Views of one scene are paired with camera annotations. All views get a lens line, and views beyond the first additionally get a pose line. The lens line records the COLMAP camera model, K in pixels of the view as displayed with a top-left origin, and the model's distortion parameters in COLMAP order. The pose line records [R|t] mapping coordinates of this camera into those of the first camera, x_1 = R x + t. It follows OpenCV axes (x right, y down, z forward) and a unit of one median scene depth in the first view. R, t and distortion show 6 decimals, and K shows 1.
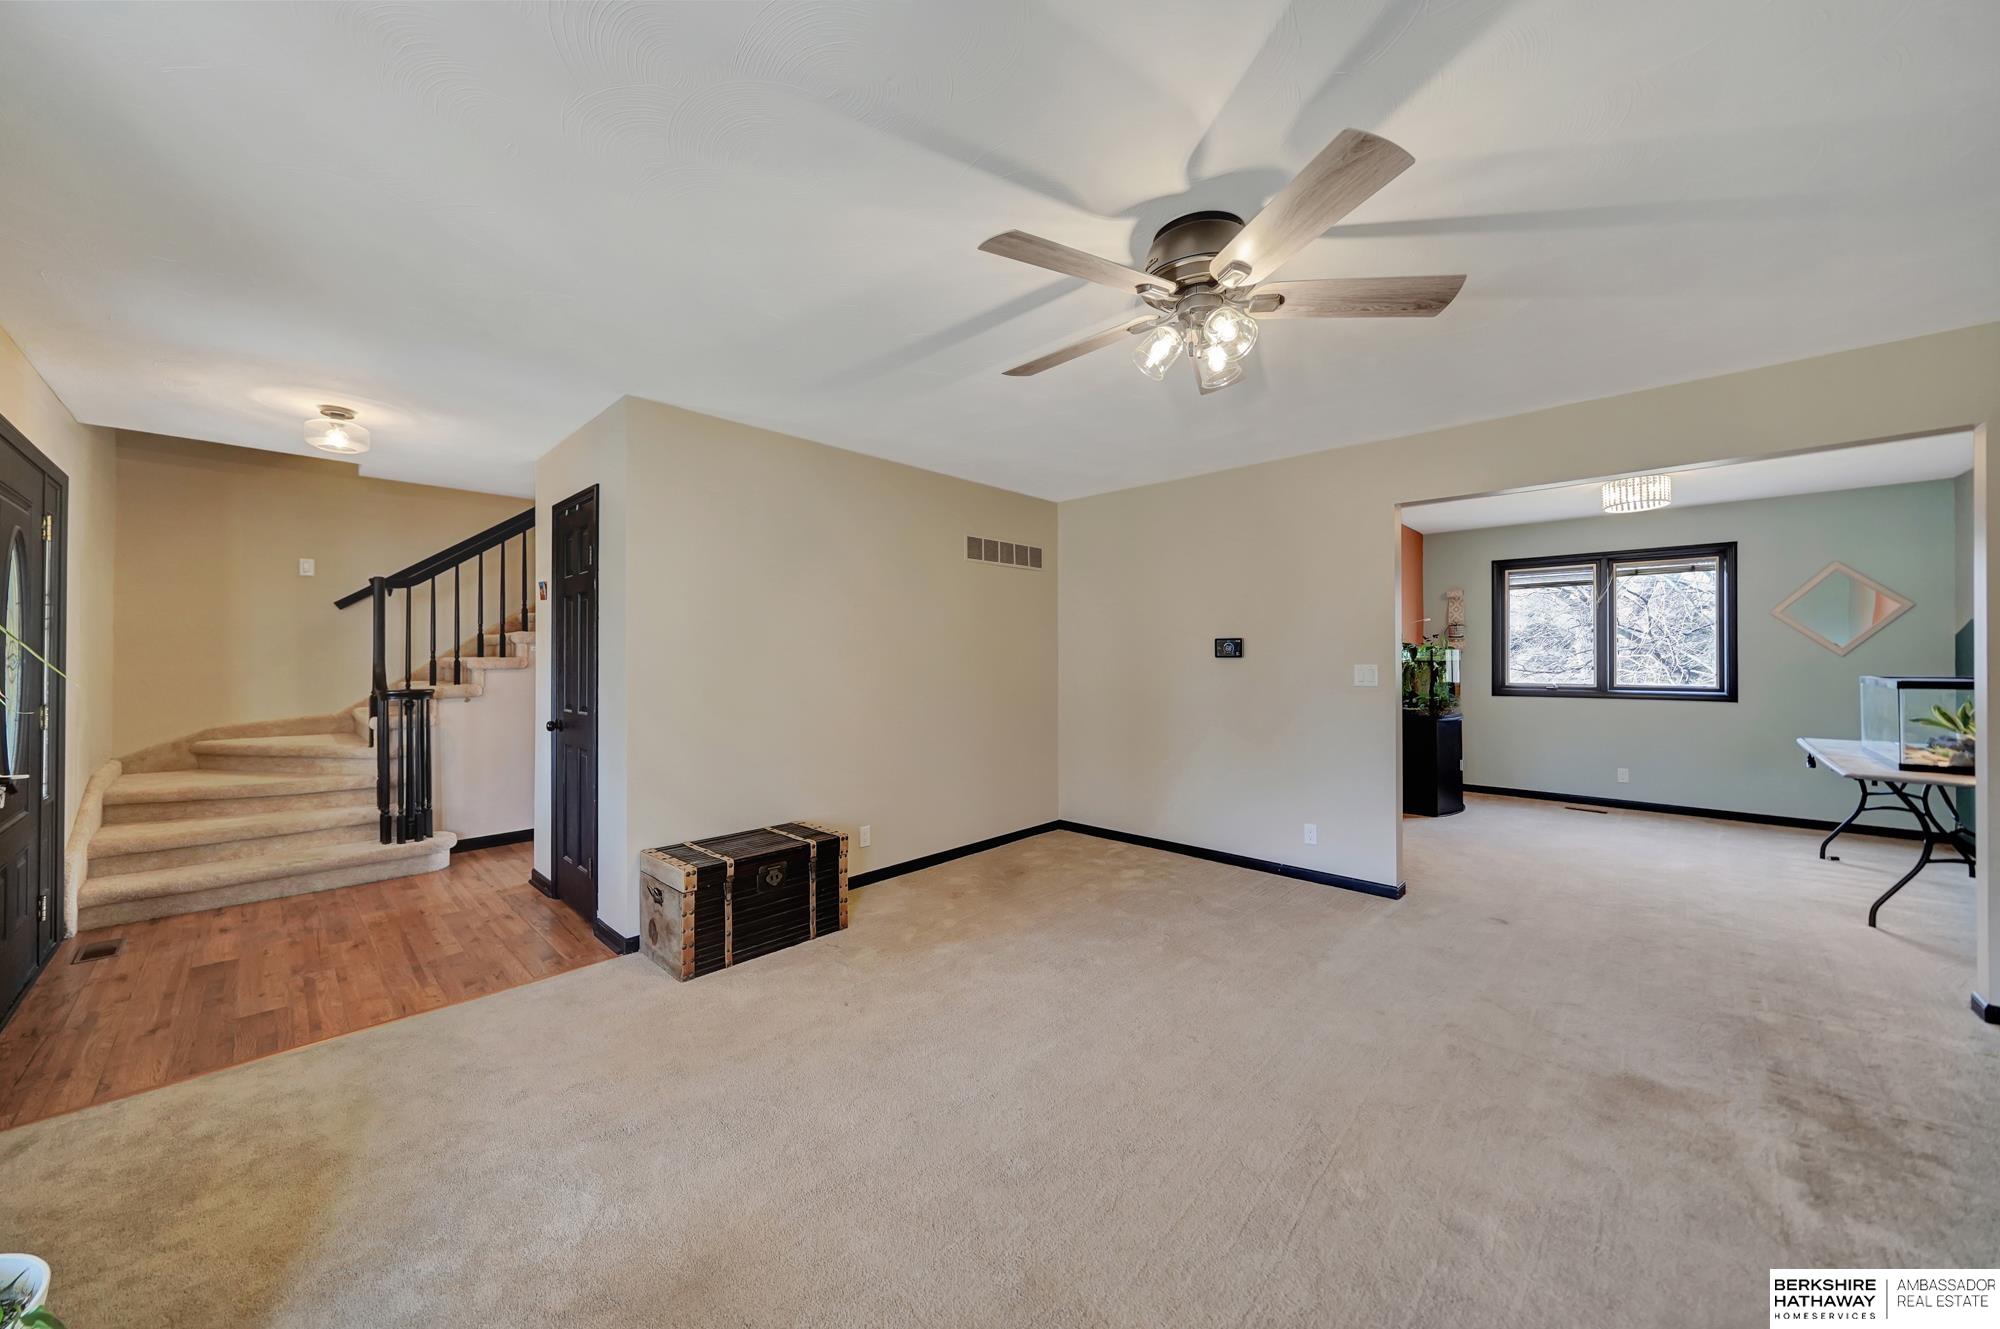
lens RADIAL K [[704.6, 0, 996.1], [0, 704.6, 656.4], [0, 0, 1]] dist [-0.004188, -0.000108]
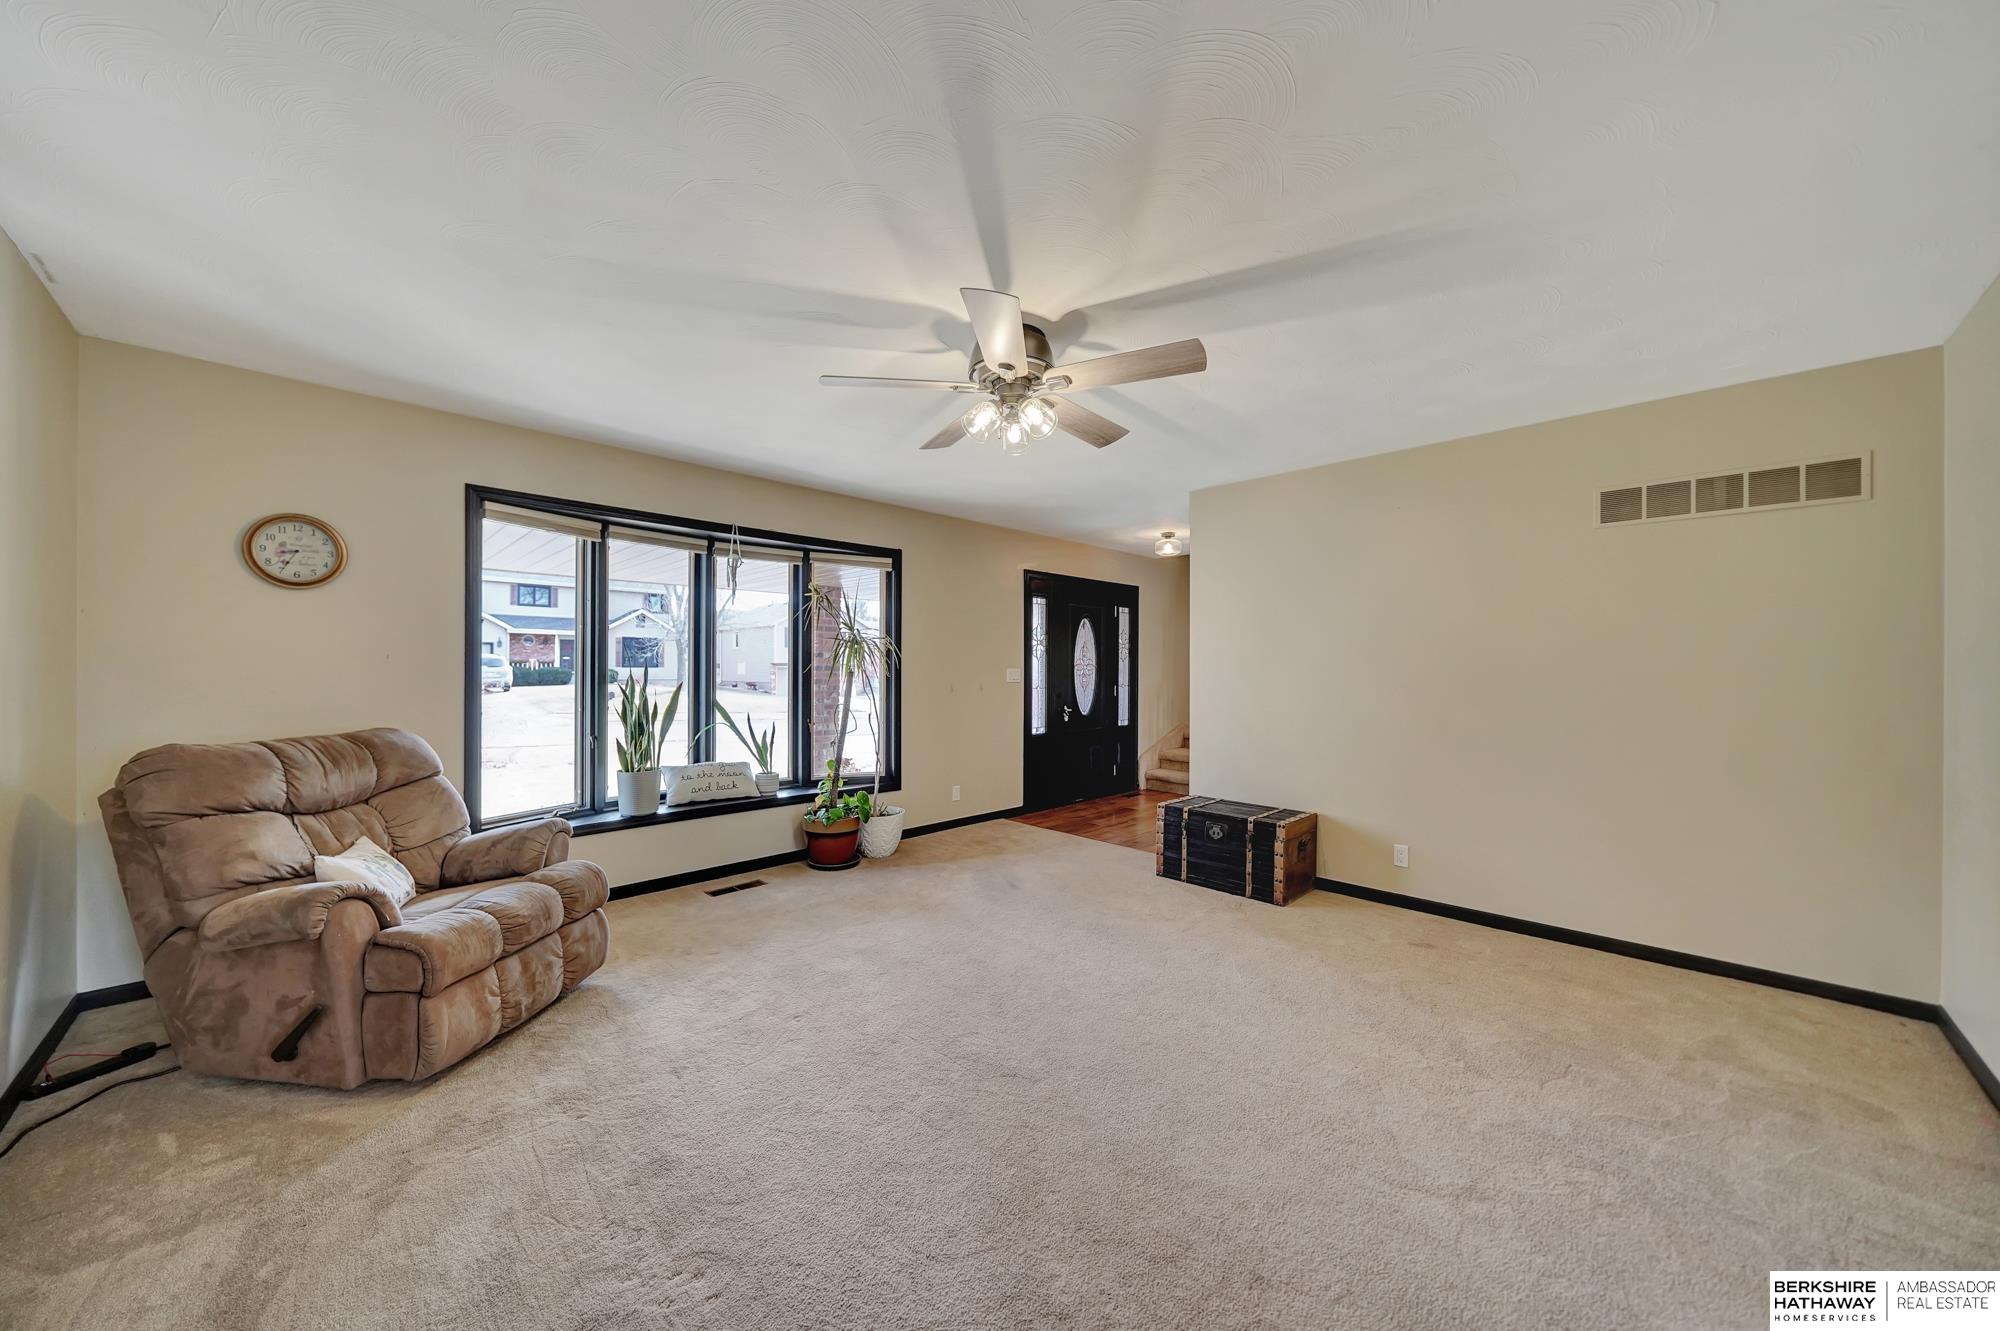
lens RADIAL K [[704.6, 0, 1002.1], [0, 704.6, 668.5], [0, 0, 1]] dist [-0.004188, -0.000108]
pose [[-0.033538, 0.001238, -0.999437, 0.782619], [-0.006917, 0.999975, 0.001471, 0.007839], [0.999414, 0.006962, -0.033529, 0.505197]]
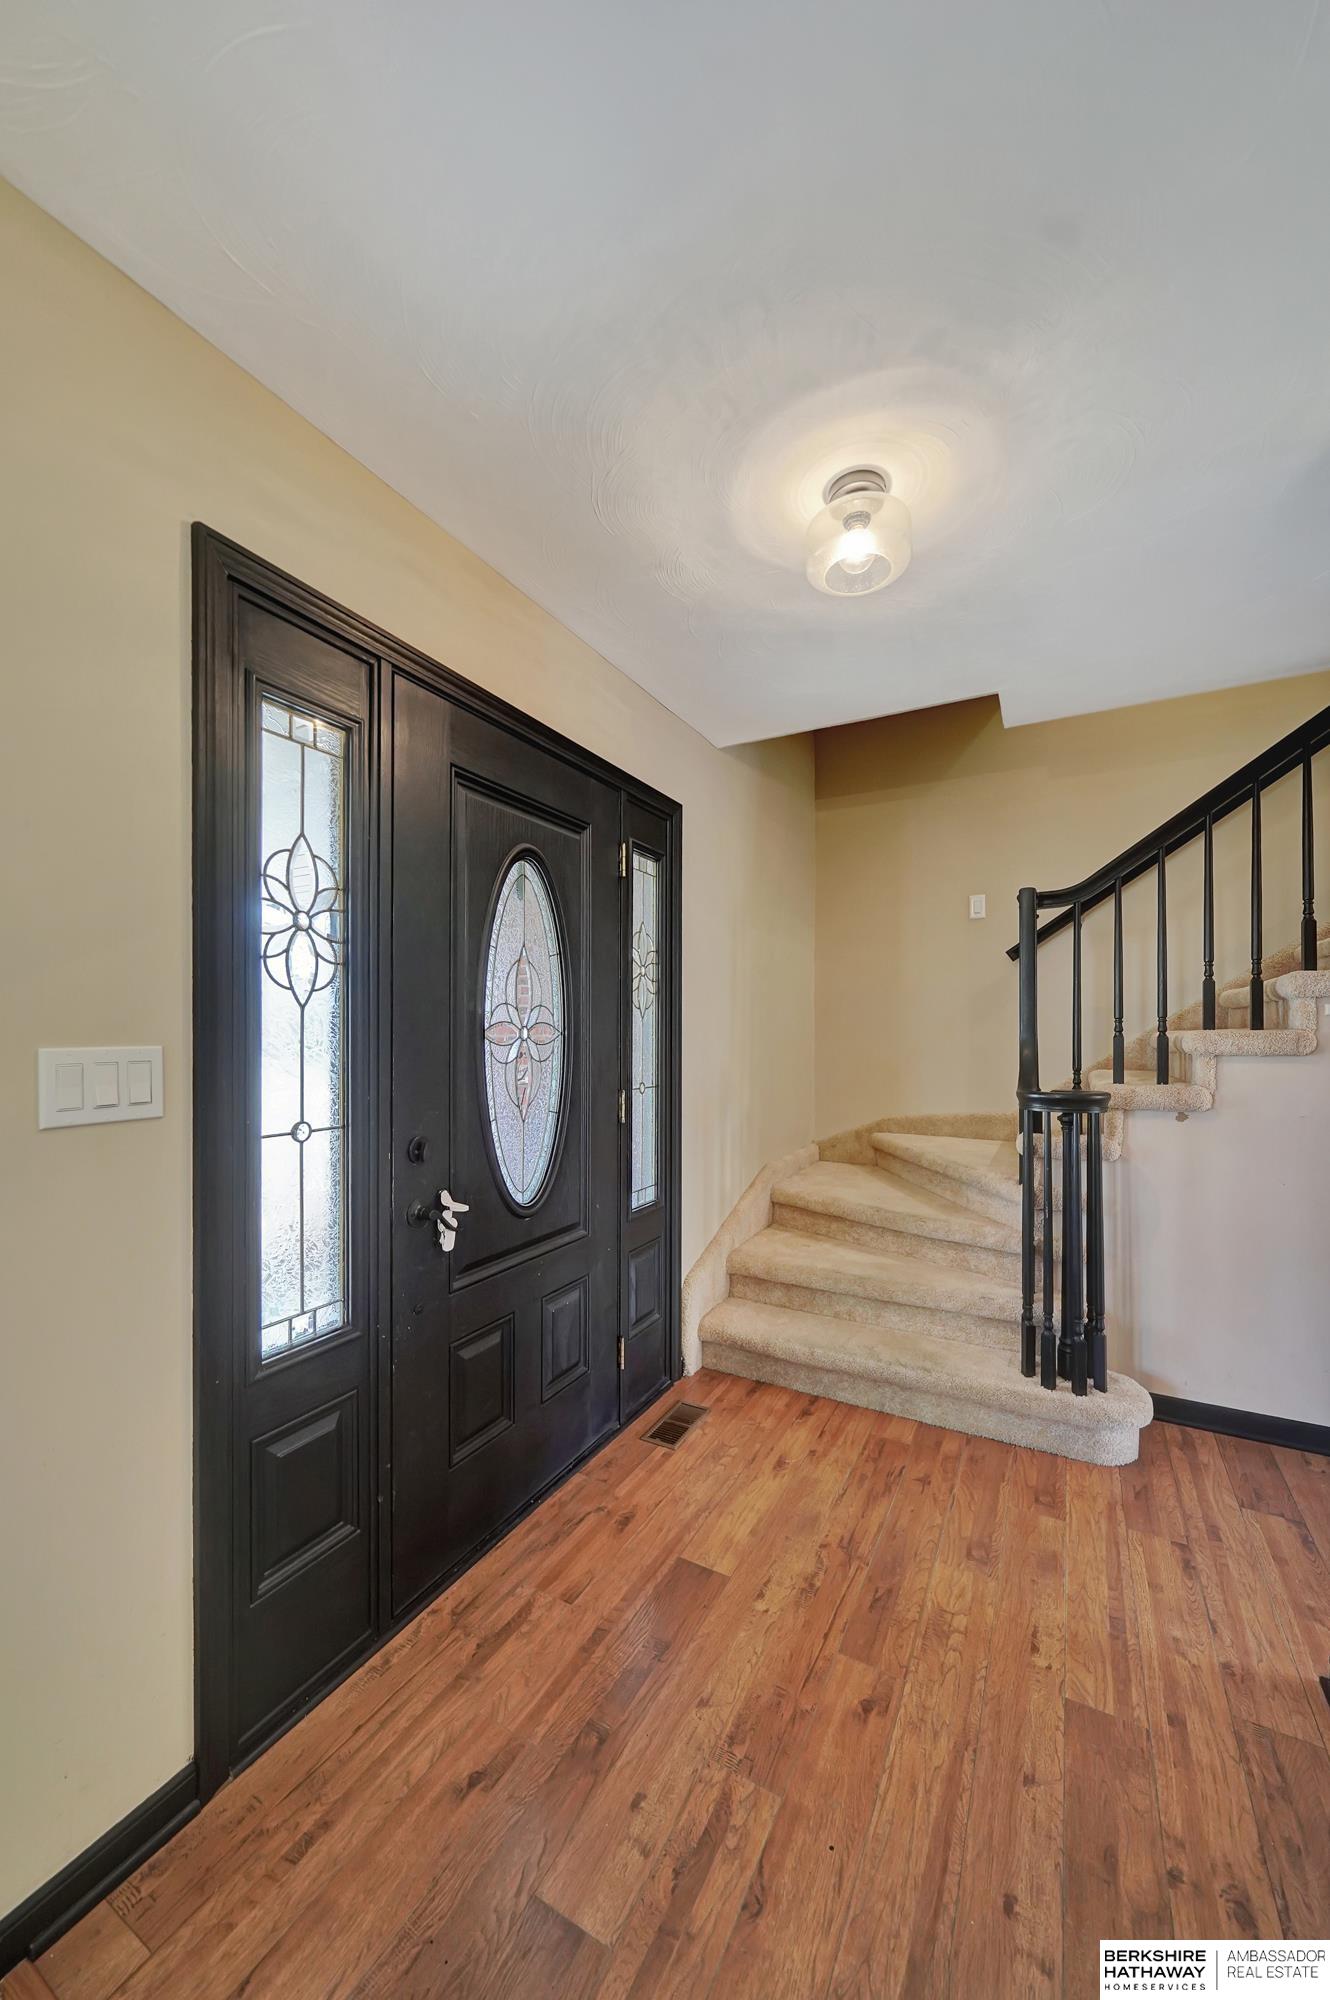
lens RADIAL K [[734.0, 0, 678.3], [0, 734.0, 1032.5], [0, 0, 1]] dist [-0.001936, -0.000099]
pose [[0.265402, -0.000734, -0.964137, -0.412068], [-0.002063, 0.999997, -0.001329, 0.005107], [0.964135, 0.002341, 0.265400, 0.615540]]
